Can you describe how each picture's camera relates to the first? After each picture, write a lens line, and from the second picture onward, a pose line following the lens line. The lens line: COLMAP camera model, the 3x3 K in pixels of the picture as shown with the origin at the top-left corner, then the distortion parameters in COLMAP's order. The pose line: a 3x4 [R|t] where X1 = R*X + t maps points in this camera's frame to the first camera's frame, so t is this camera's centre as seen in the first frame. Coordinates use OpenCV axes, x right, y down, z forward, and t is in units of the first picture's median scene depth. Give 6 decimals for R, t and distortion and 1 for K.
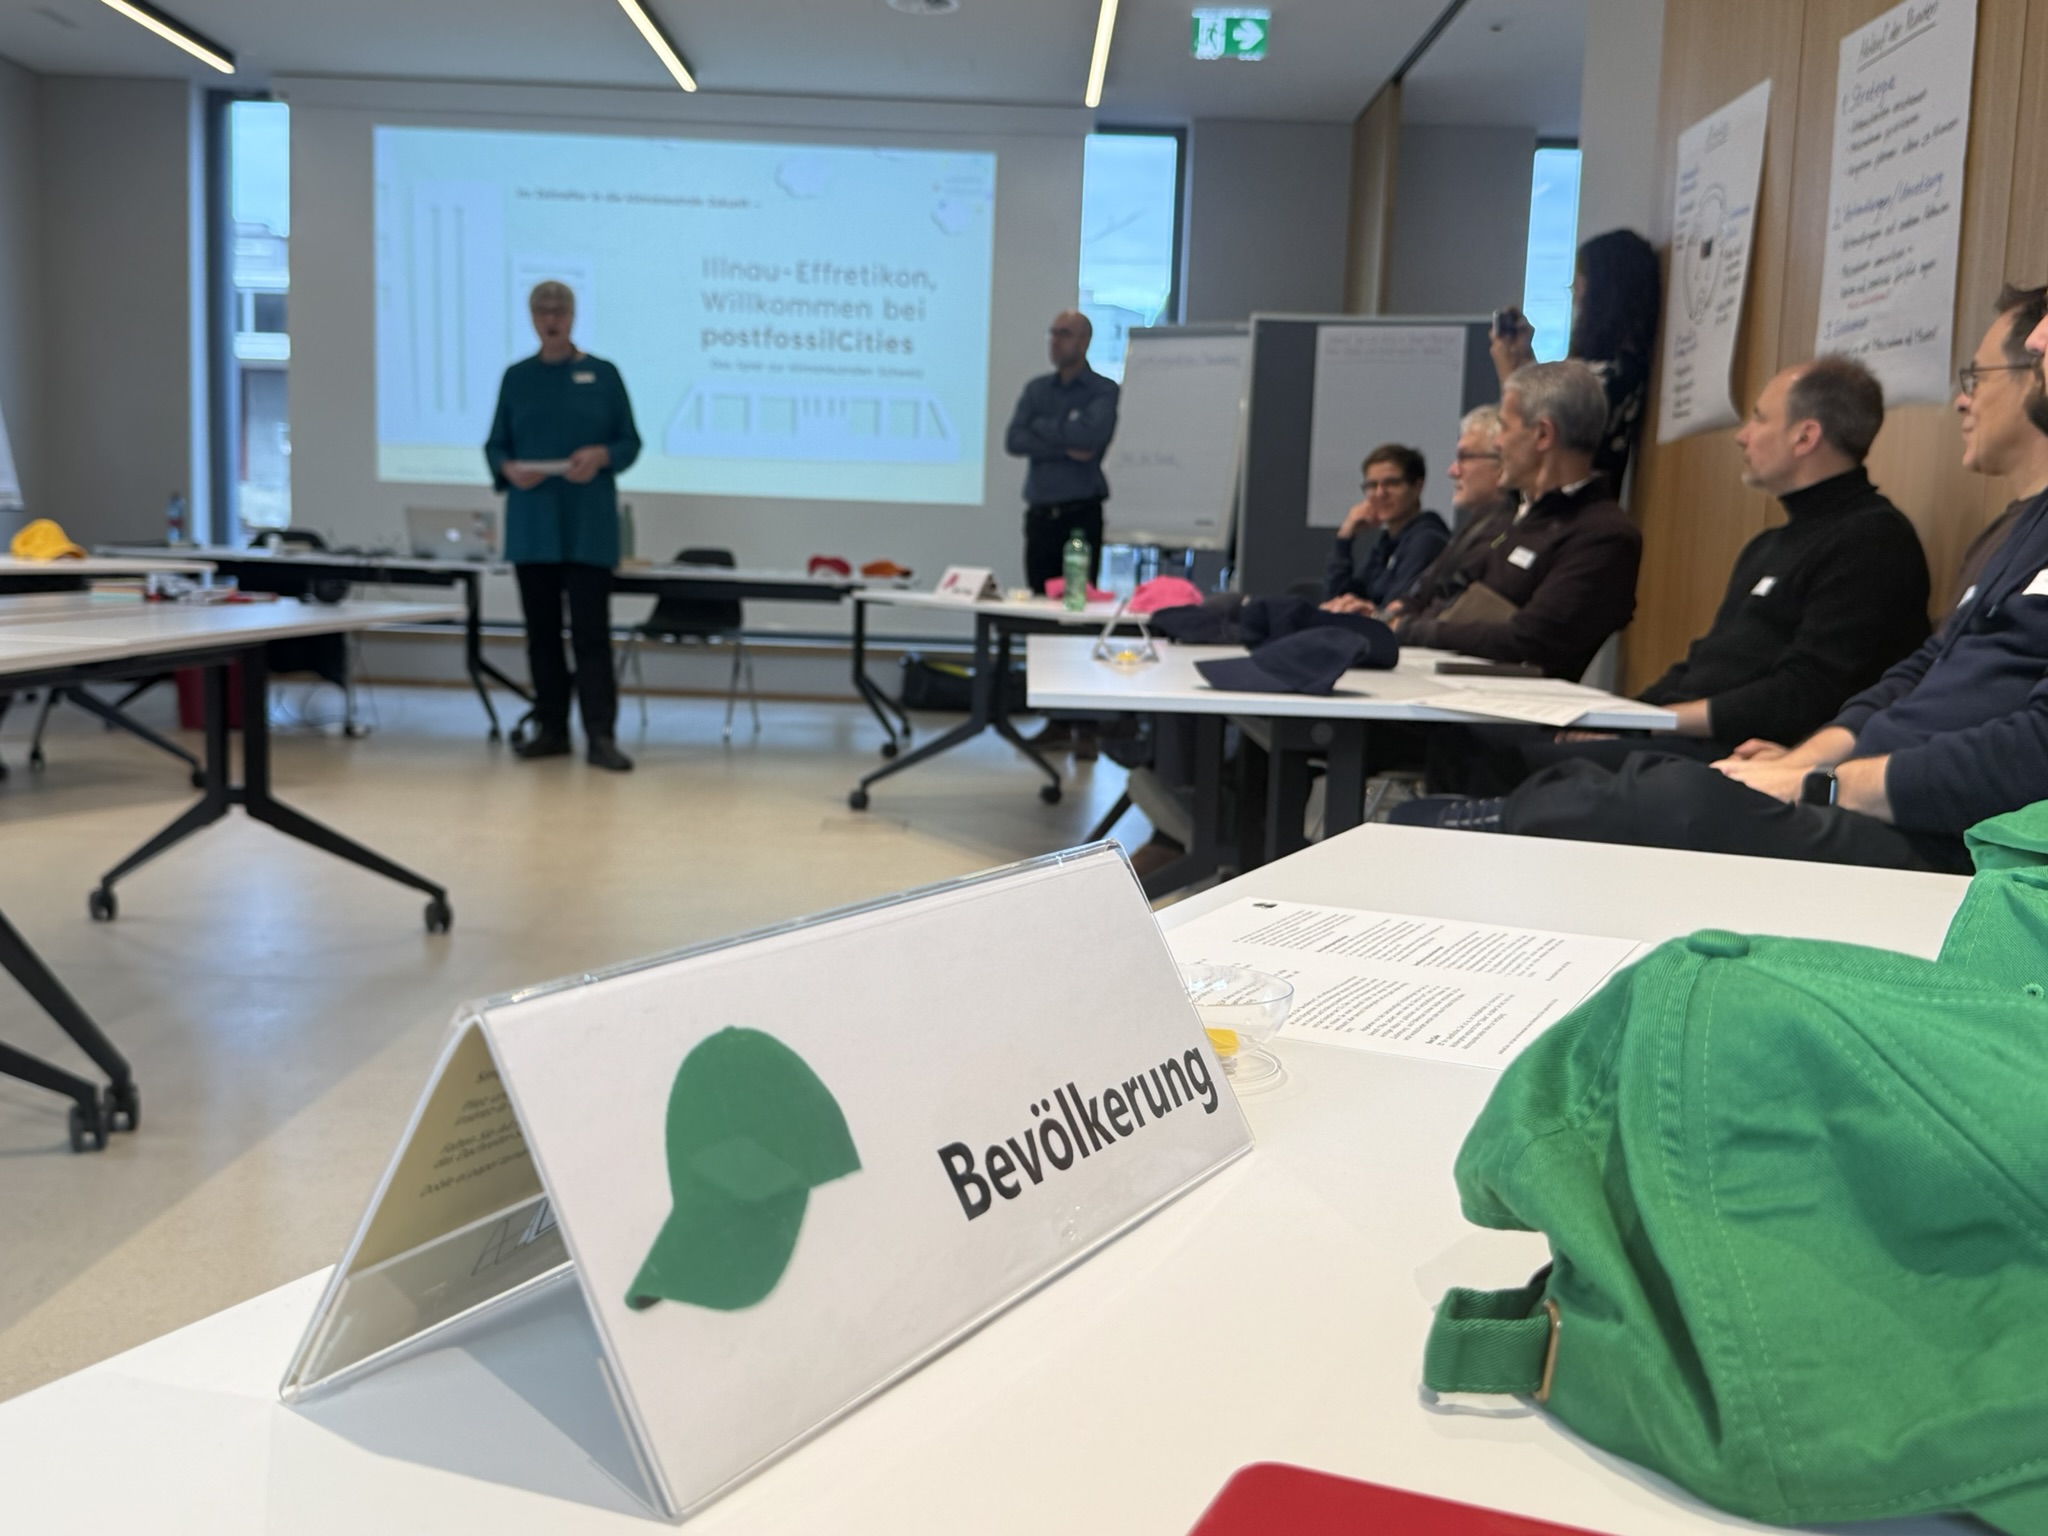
lens RADIAL K [[2046.1, 0, 1024.0], [0, 2046.1, 768.0], [0, 0, 1]] dist [0.235395, -0.564387]
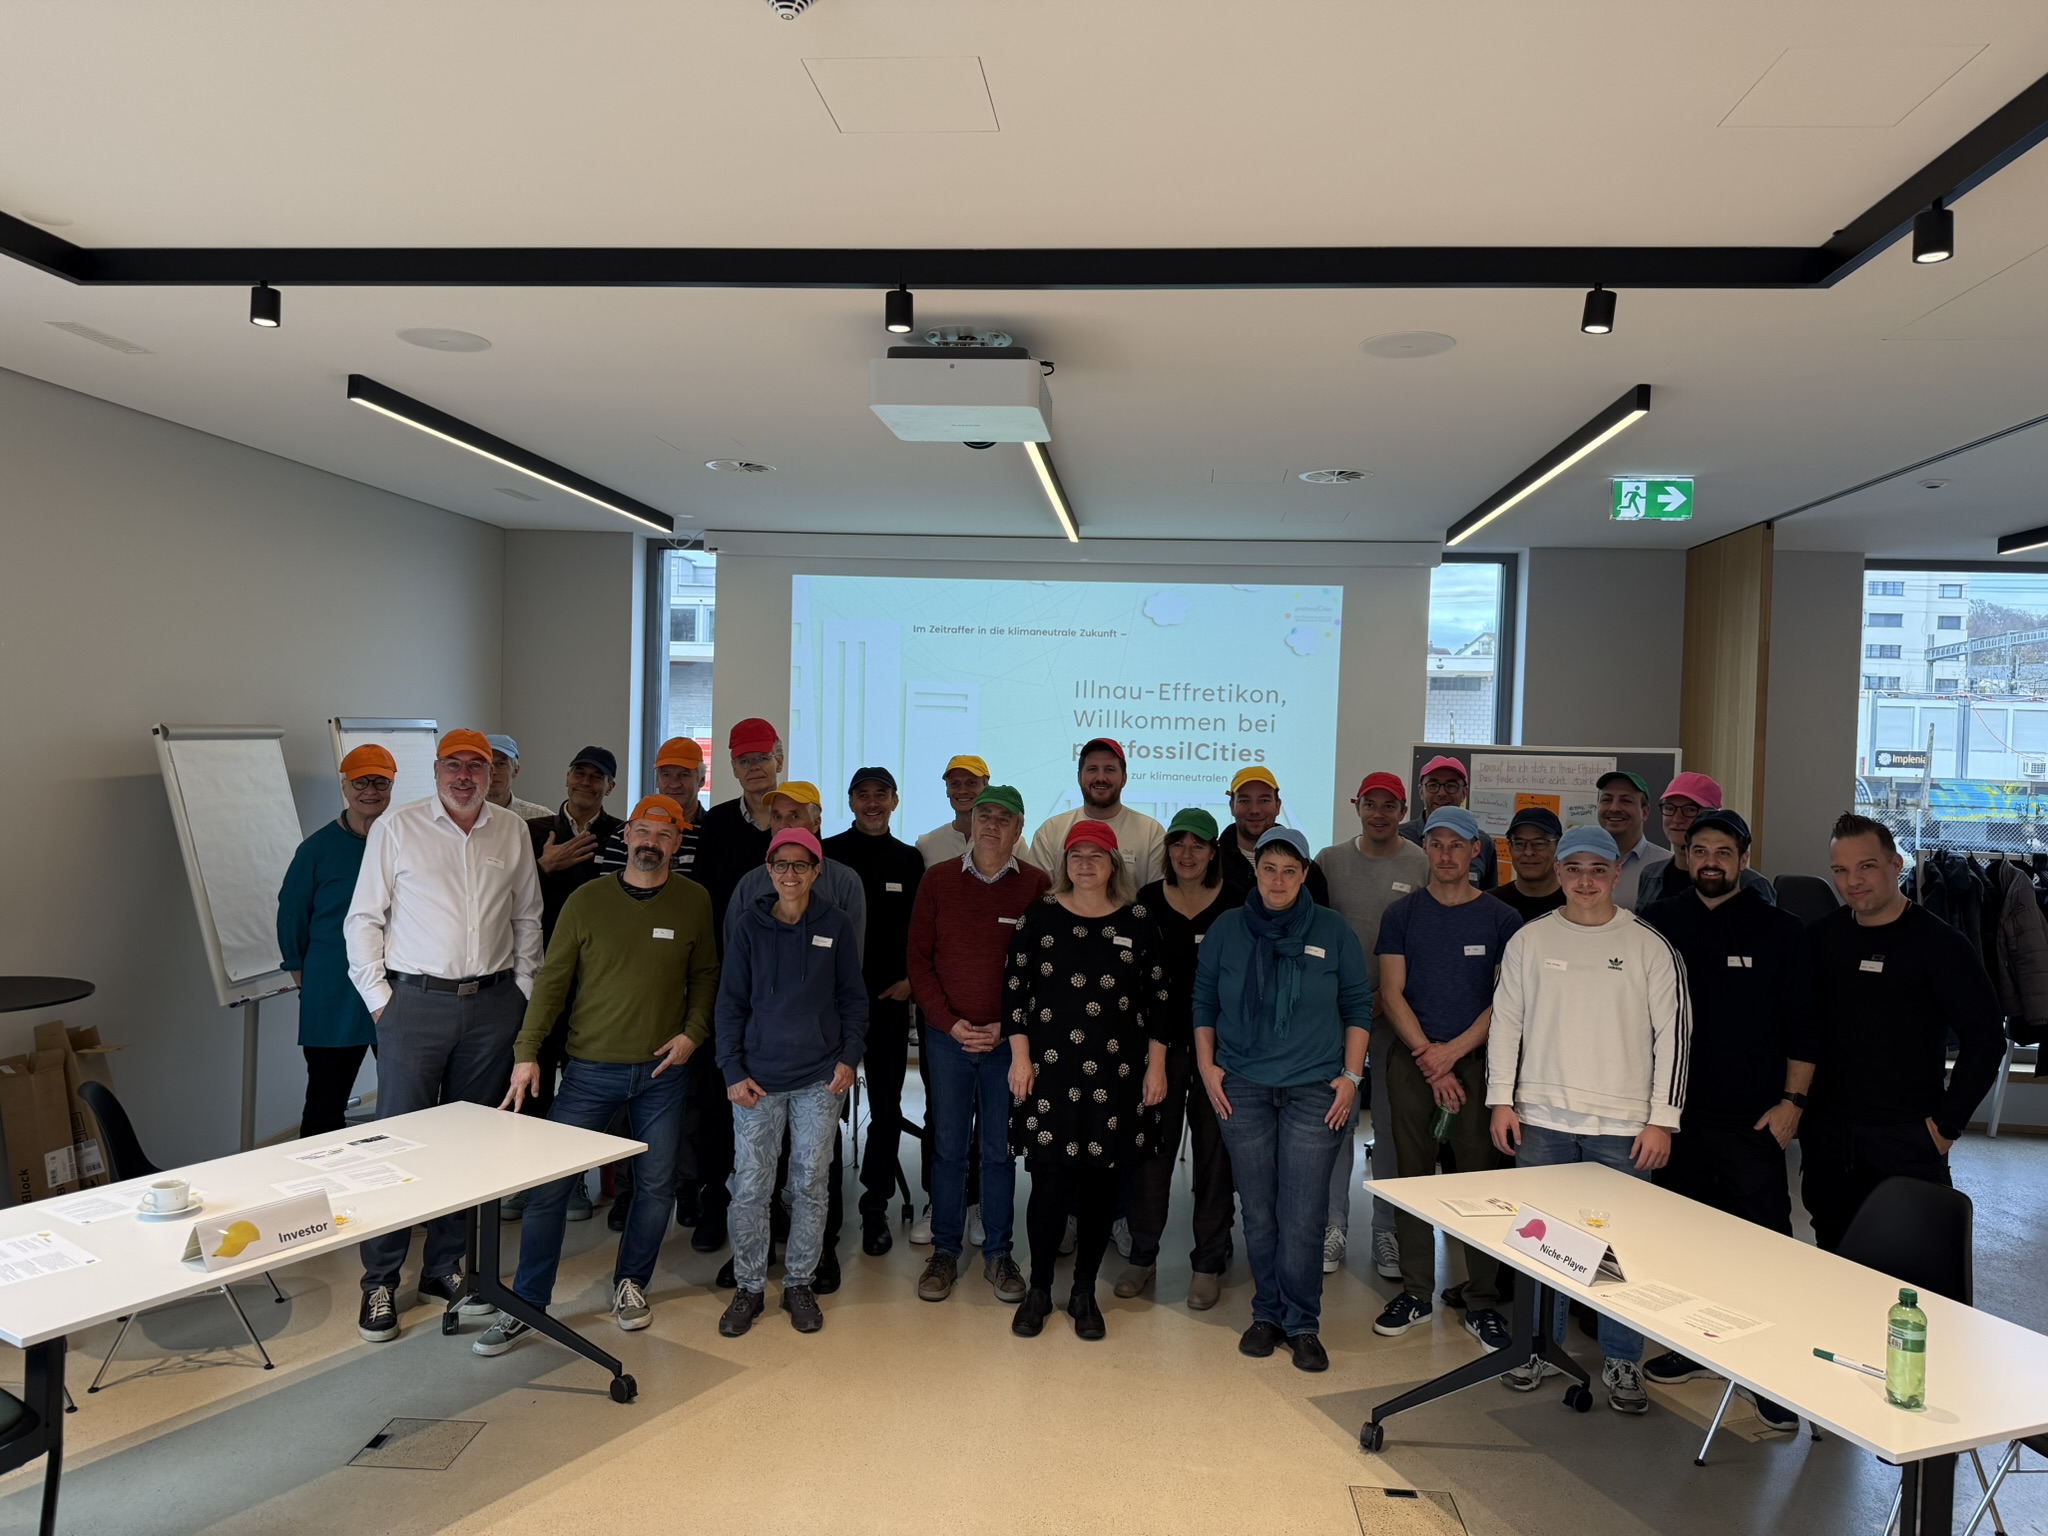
lens RADIAL K [[1409.3, 0, 1036.2], [0, 1409.3, 767.4], [0, 0, 1]] dist [0.154252, -0.260661]
pose [[0.995722, -0.002564, -0.092364, -0.119247], [-0.005747, 0.995961, -0.089607, -0.148905], [0.092221, 0.089755, 0.991685, 0.284945]]
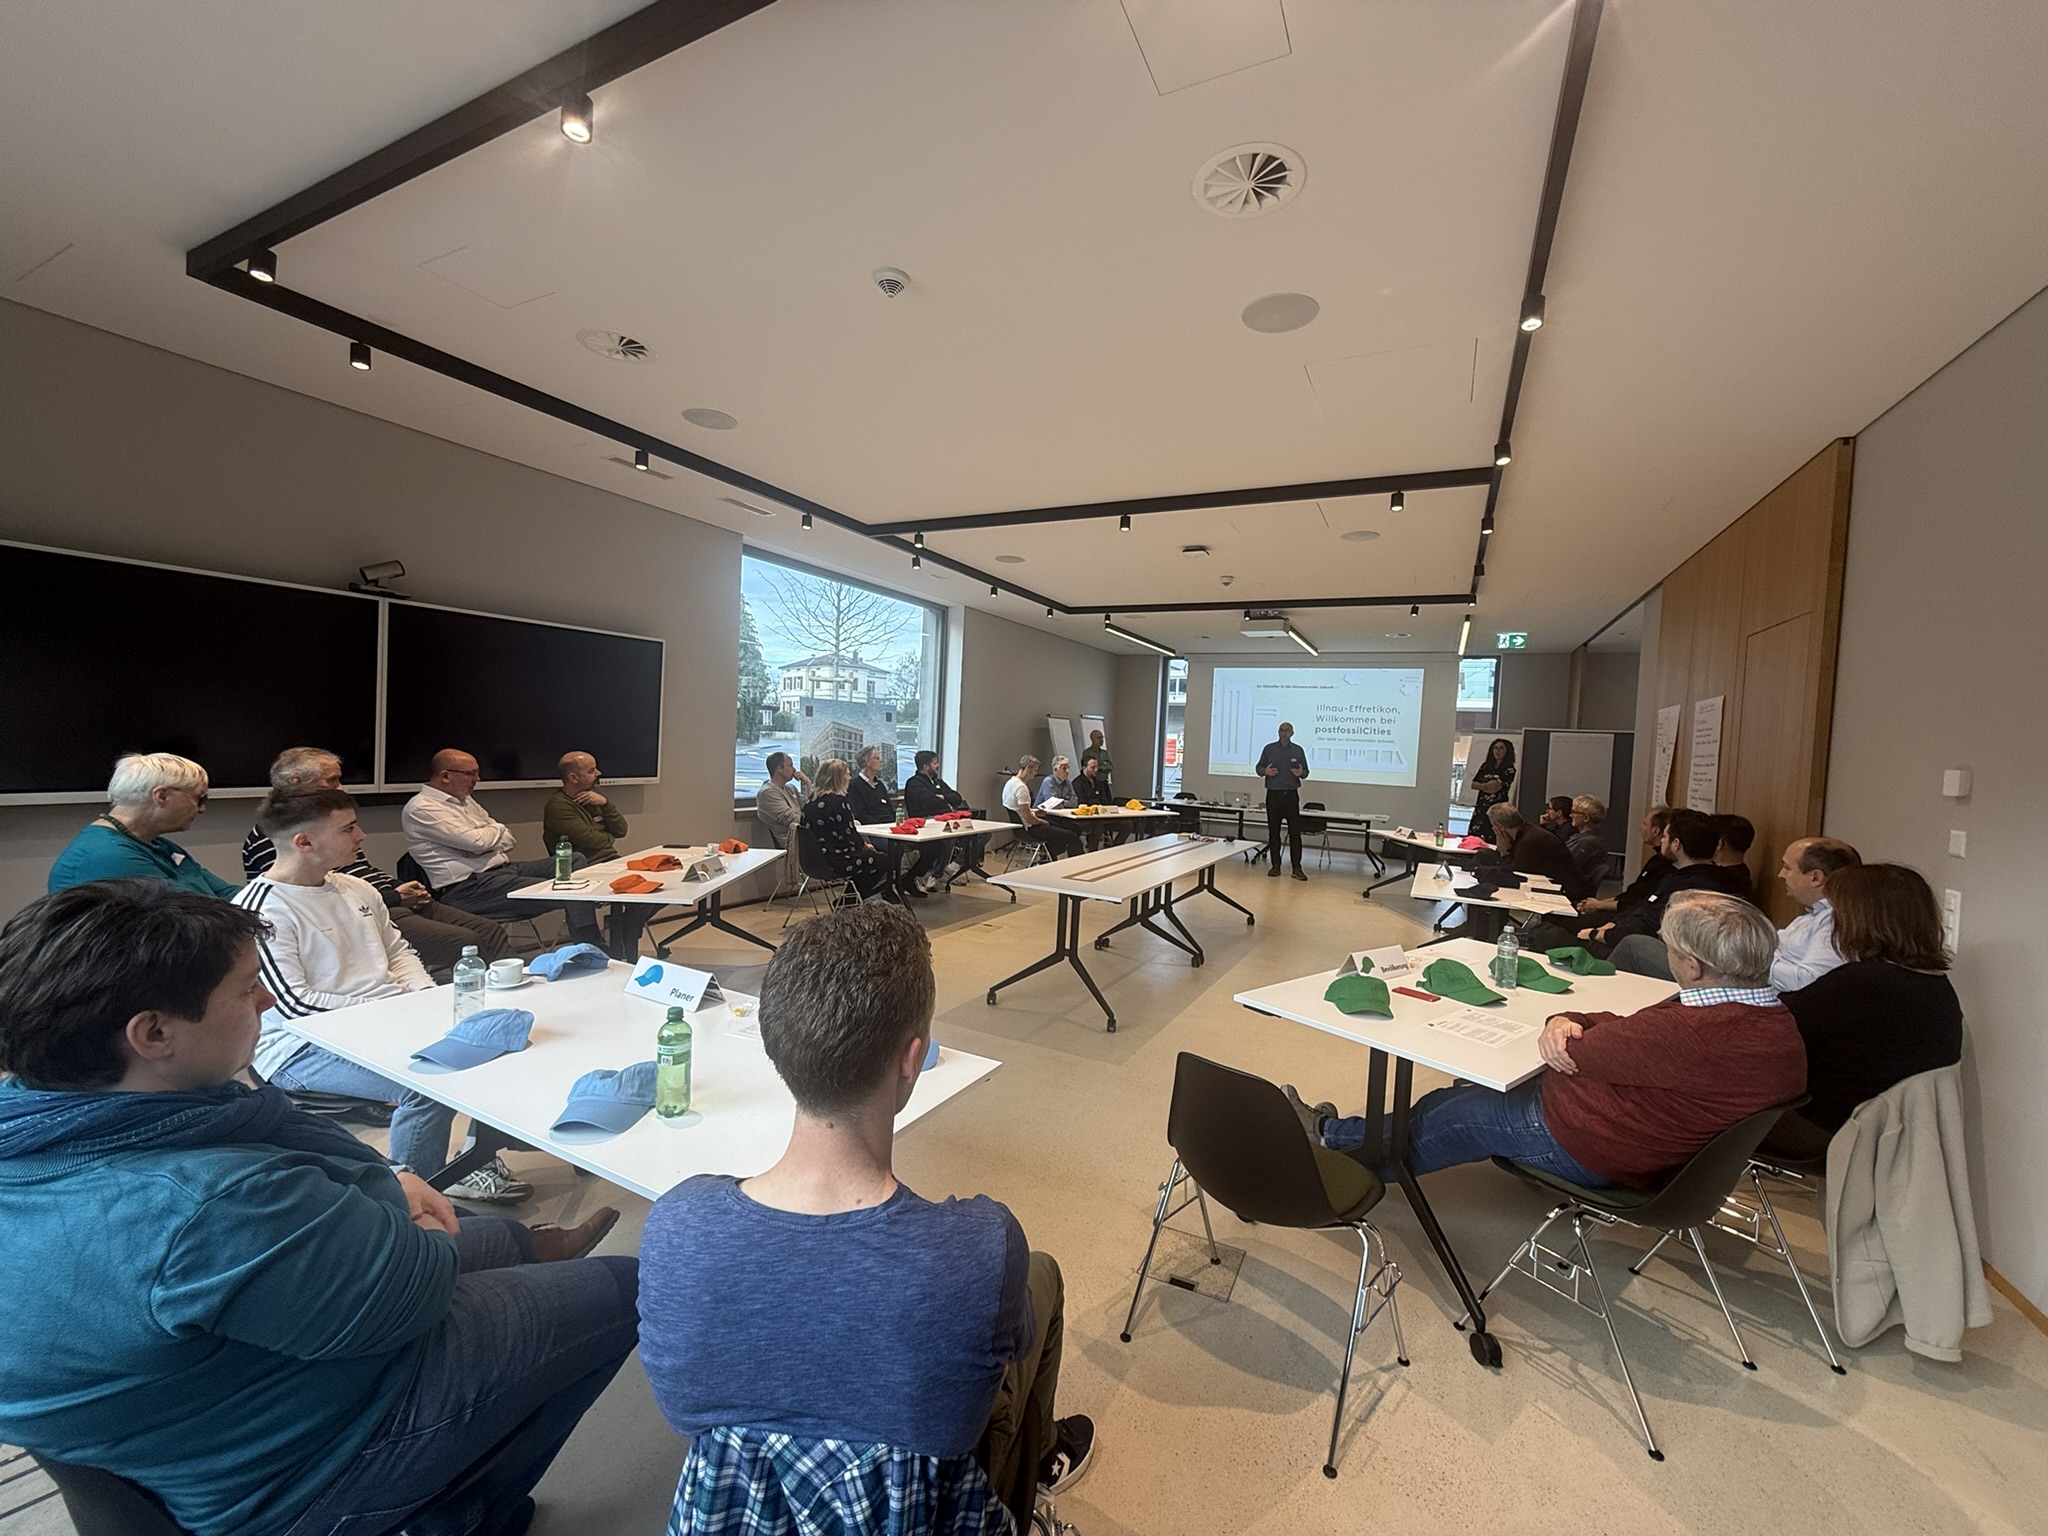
lens RADIAL K [[828.3, 0, 1024.0], [0, 828.3, 768.0], [0, 0, 1]] dist [-0.002568, -0.000048]
pose [[0.891052, 0.025514, -0.453184, 0.017917], [-0.068300, 0.994588, -0.078298, -0.031817], [0.448733, 0.100720, 0.887972, -0.299853]]
